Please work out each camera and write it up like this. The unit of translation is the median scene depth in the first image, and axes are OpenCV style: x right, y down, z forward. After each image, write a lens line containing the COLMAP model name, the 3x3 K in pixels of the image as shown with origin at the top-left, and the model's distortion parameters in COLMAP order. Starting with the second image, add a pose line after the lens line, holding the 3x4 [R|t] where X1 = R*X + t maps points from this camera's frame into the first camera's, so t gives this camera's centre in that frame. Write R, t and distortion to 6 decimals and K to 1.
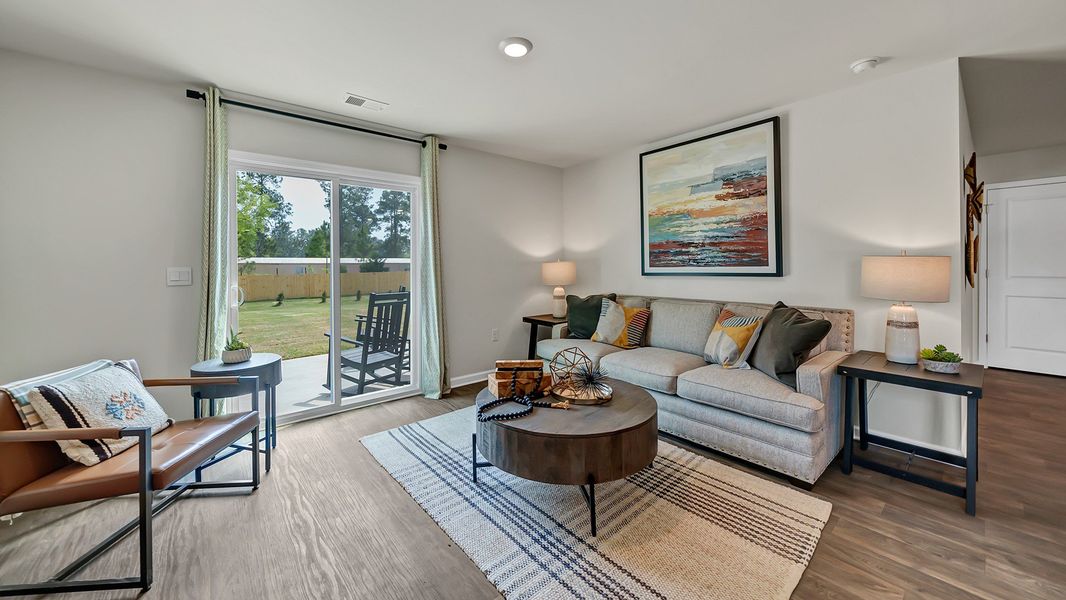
lens RADIAL K [[383.7, 0, 531.4], [0, 383.7, 267.4], [0, 0, 1]] dist [-0.002003, 0.000182]
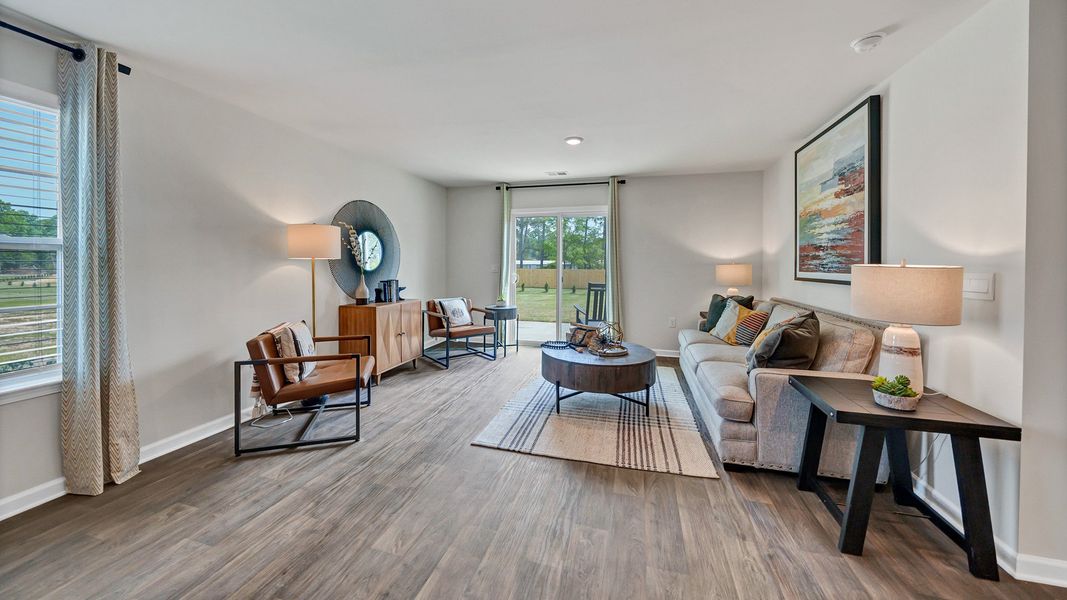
lens RADIAL K [[384.0, 0, 530.1], [0, 384.0, 271.2], [0, 0, 1]] dist [-0.002003, 0.000182]
pose [[0.555102, 0.031704, -0.831178, 0.830014], [-0.014819, 0.999492, 0.028228, -0.020904], [0.831650, -0.003352, 0.555290, -0.078103]]
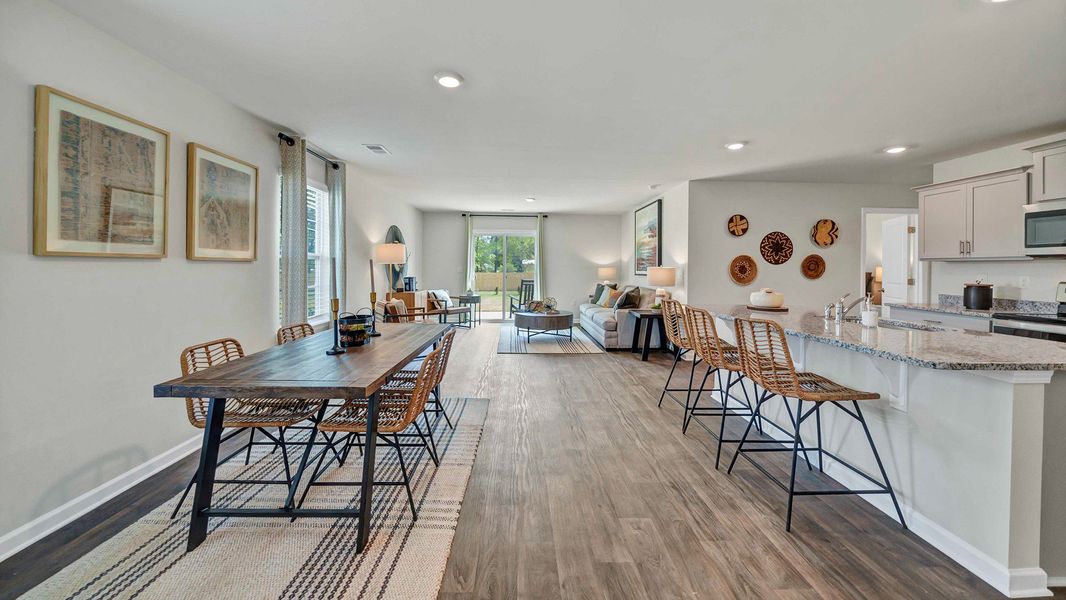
lens RADIAL K [[383.7, 0, 542.0], [0, 383.7, 266.2], [0, 0, 1]] dist [-0.002003, 0.000182]
pose [[0.794911, 0.017883, -0.606462, 1.251407], [-0.022286, 0.999752, 0.000269, -0.016053], [0.606316, 0.013302, 0.795112, -0.917542]]
